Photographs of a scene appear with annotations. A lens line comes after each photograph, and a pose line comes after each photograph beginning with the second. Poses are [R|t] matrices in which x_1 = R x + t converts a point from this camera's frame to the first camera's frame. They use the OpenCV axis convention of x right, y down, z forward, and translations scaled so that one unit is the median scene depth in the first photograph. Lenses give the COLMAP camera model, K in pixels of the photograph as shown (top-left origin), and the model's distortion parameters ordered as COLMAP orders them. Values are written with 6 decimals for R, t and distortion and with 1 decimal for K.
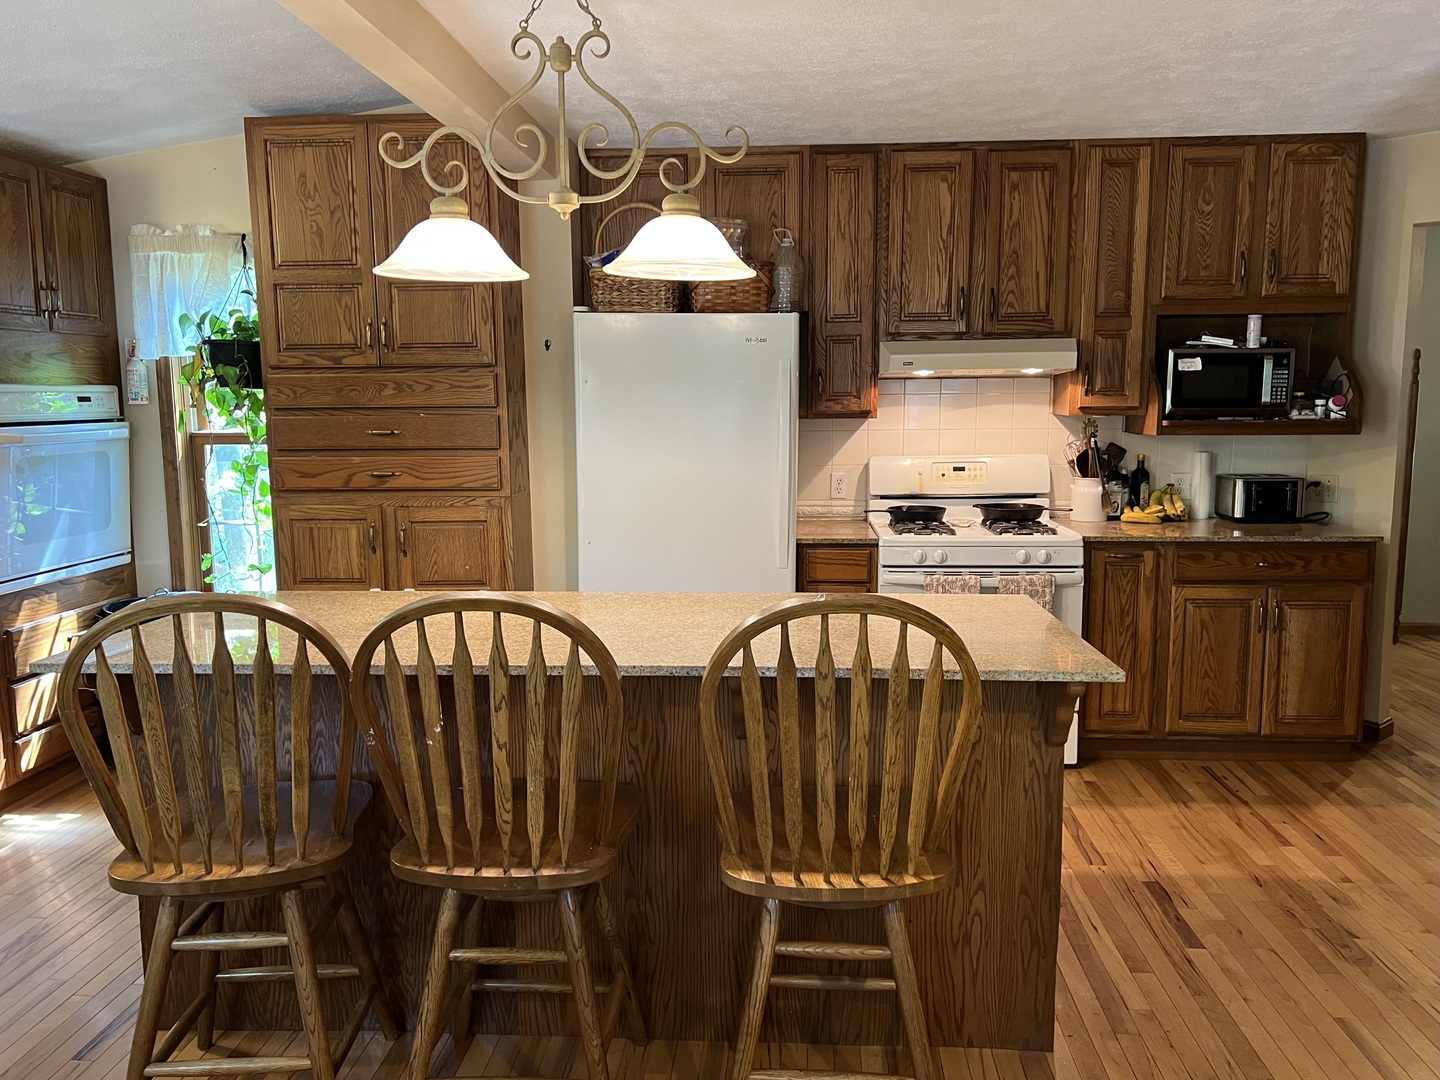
lens RADIAL K [[1088.4, 0, 715.8], [0, 1088.4, 544.4], [0, 0, 1]] dist [0.056410, -0.072084]
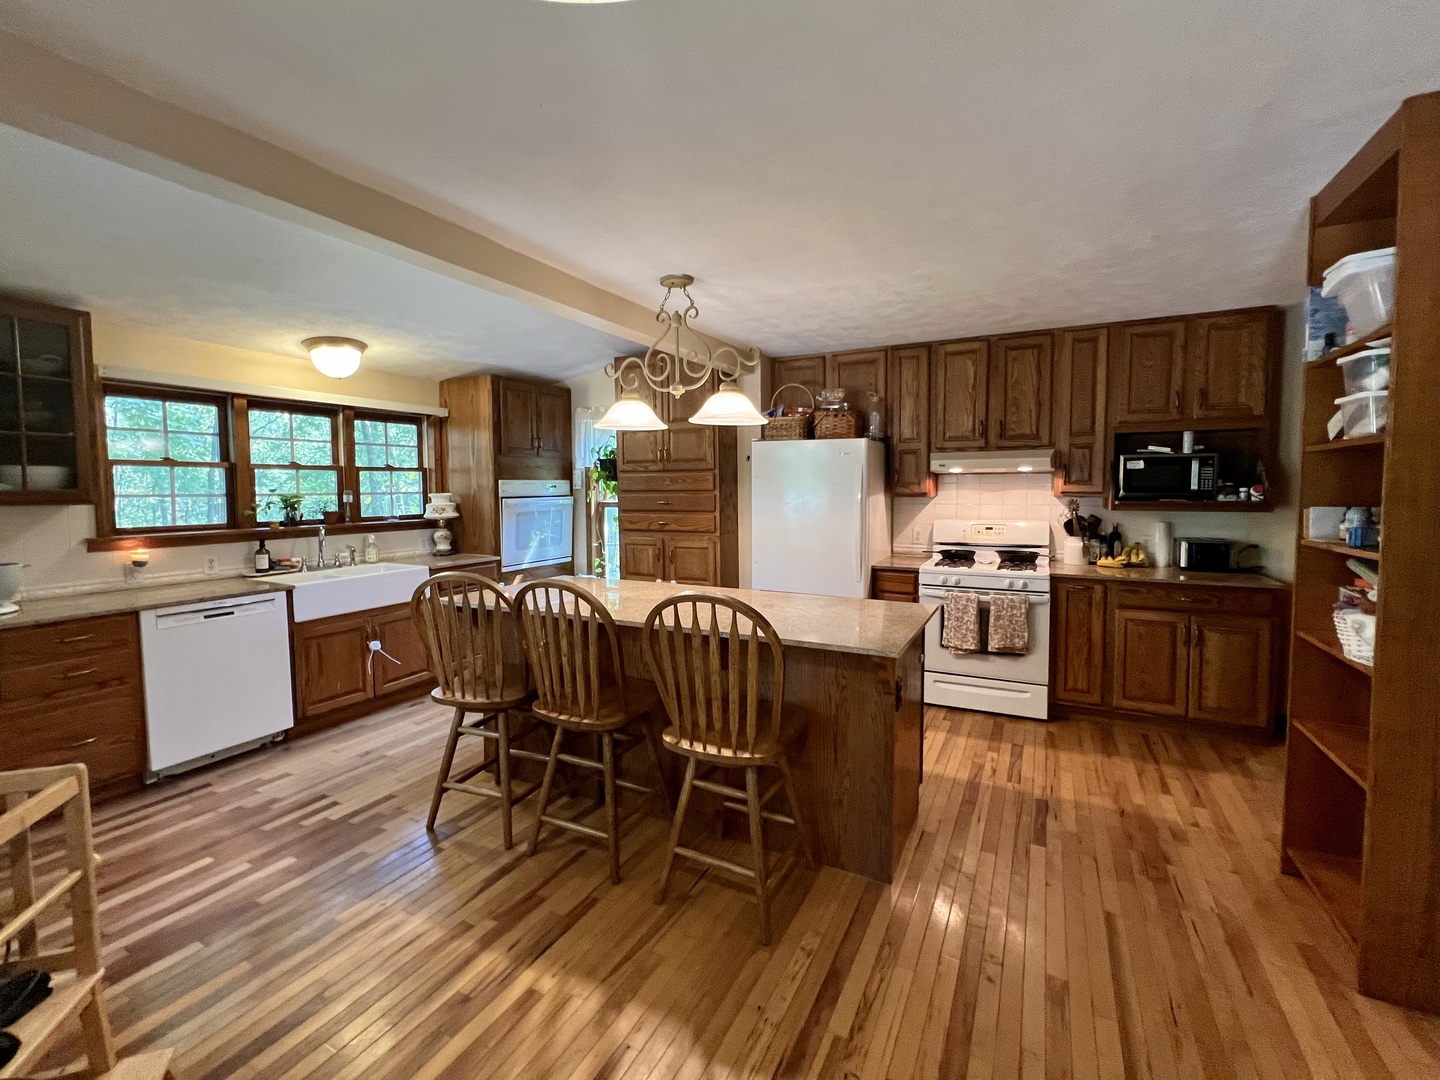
lens RADIAL K [[597.6, 0, 741.1], [0, 597.6, 520.7], [0, 0, 1]] dist [-0.000468, 0.000352]
pose [[0.925111, 0.023010, -0.378998, 0.241727], [-0.050466, 0.996758, -0.062669, -0.006150], [0.376327, 0.077102, 0.923273, 0.030619]]
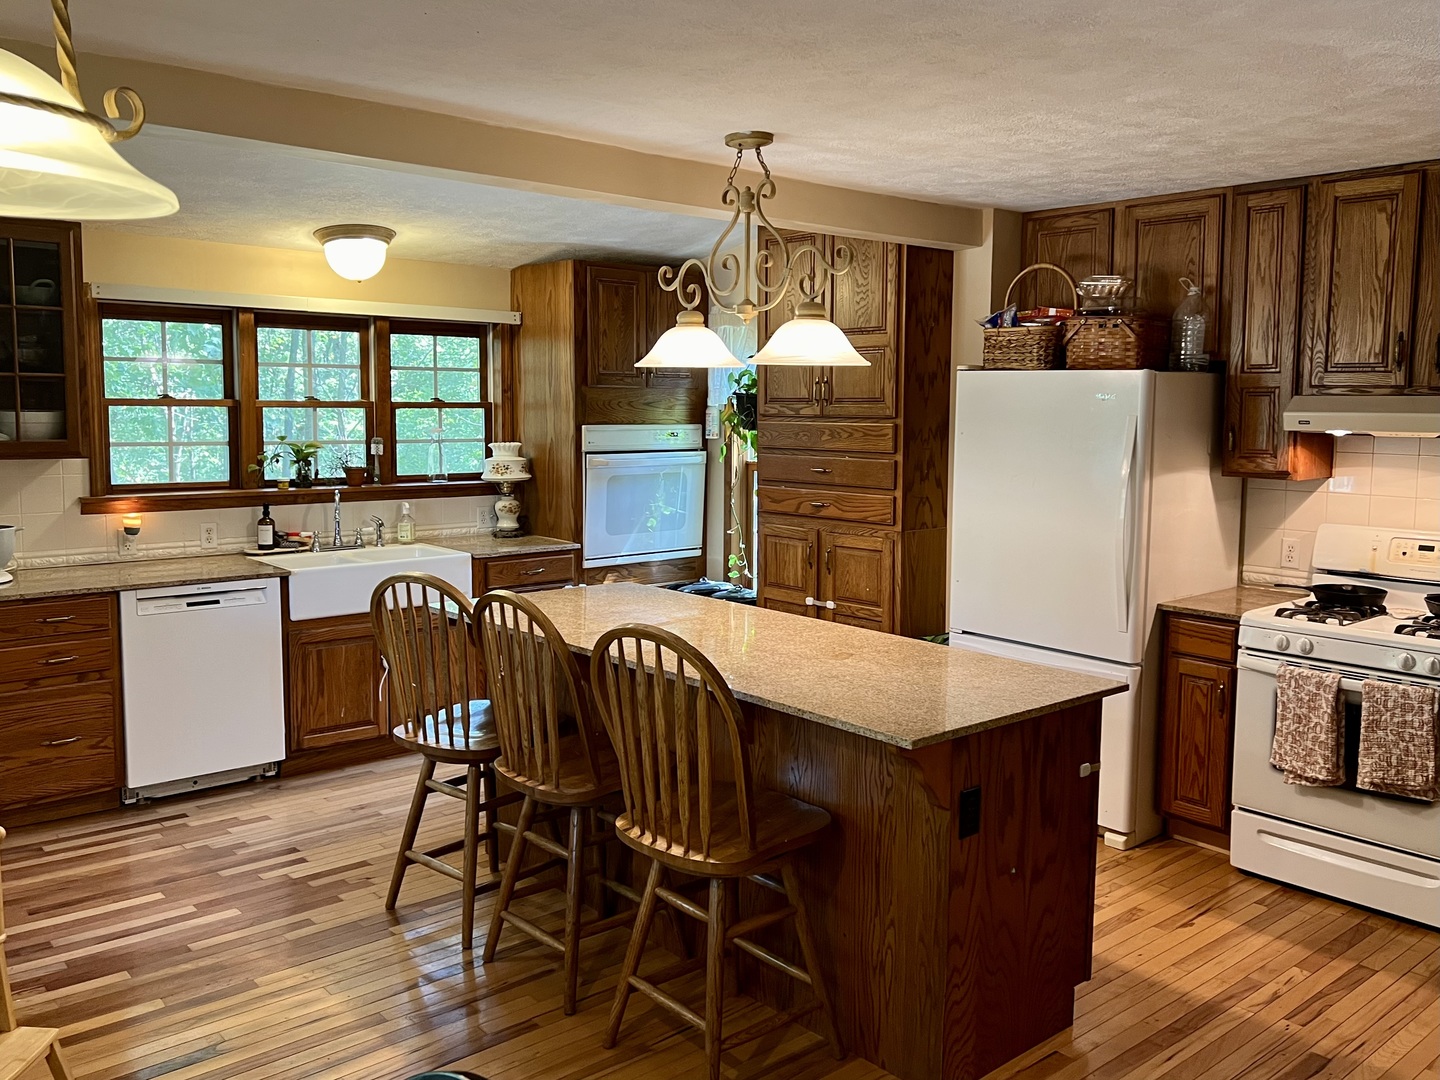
lens RADIAL K [[1180.7, 0, 741.3], [0, 1180.7, 514.0], [0, 0, 1]] dist [0.063060, -0.079145]
pose [[0.717617, 0.079359, -0.691901, 0.521893], [-0.106573, 0.994299, 0.003508, -0.047754], [0.688235, 0.071221, 0.721983, 0.001168]]
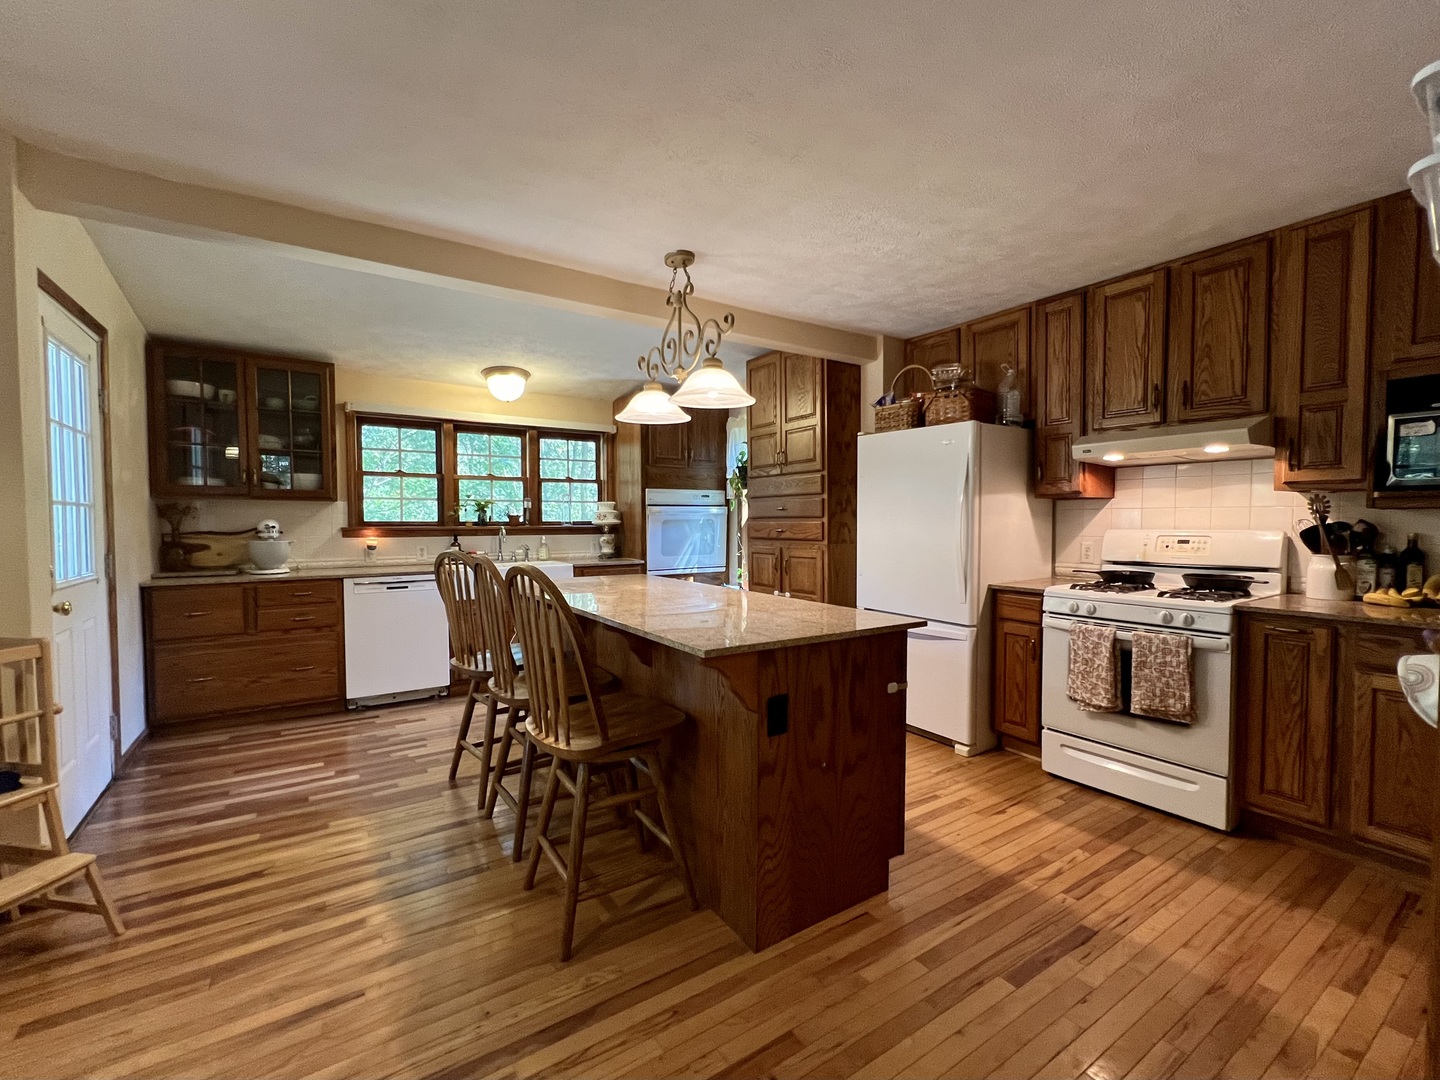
lens RADIAL K [[621.3, 0, 751.9], [0, 621.3, 543.8], [0, 0, 1]] dist [-0.000711, 0.000147]
pose [[0.632858, 0.036296, -0.773417, 0.485229], [-0.105267, 0.993659, -0.039504, 0.006204], [0.767079, 0.106416, 0.632665, 0.274938]]
